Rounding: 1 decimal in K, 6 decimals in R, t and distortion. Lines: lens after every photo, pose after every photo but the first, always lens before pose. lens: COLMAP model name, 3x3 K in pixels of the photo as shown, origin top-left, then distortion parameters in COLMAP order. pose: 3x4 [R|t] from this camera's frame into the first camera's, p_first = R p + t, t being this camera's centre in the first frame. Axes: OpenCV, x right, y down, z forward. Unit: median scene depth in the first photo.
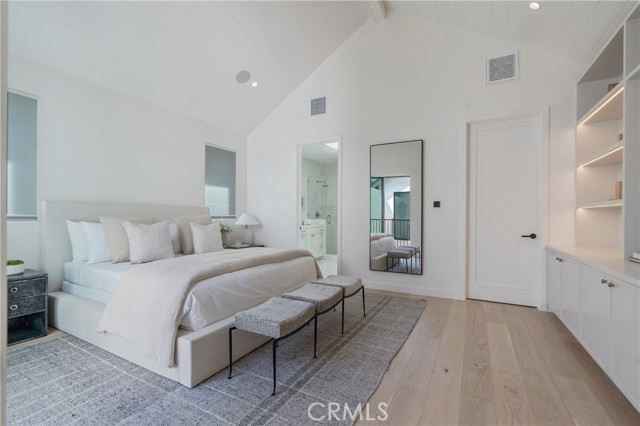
lens RADIAL K [[285.4, 0, 318.9], [0, 285.4, 216.1], [0, 0, 1]] dist [0.001954, 0.000259]
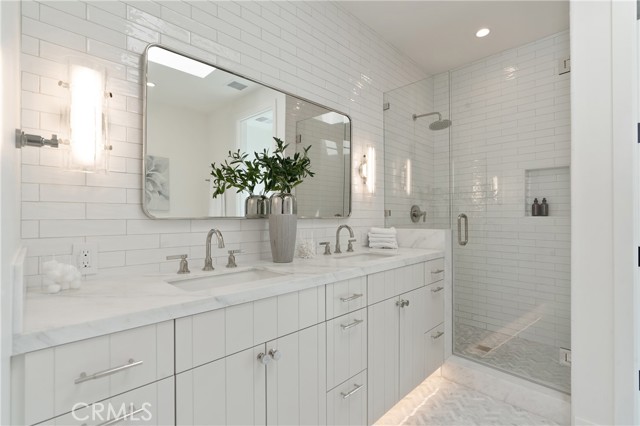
lens RADIAL K [[296.2, 0, 319.8], [0, 296.2, 214.5], [0, 0, 1]] dist [-0.000399, -0.000012]
pose [[0.957482, -0.007131, -0.288406, -0.013233], [0.005182, 0.999958, -0.007522, -0.001997], [0.288448, 0.005708, 0.957479, 0.671441]]
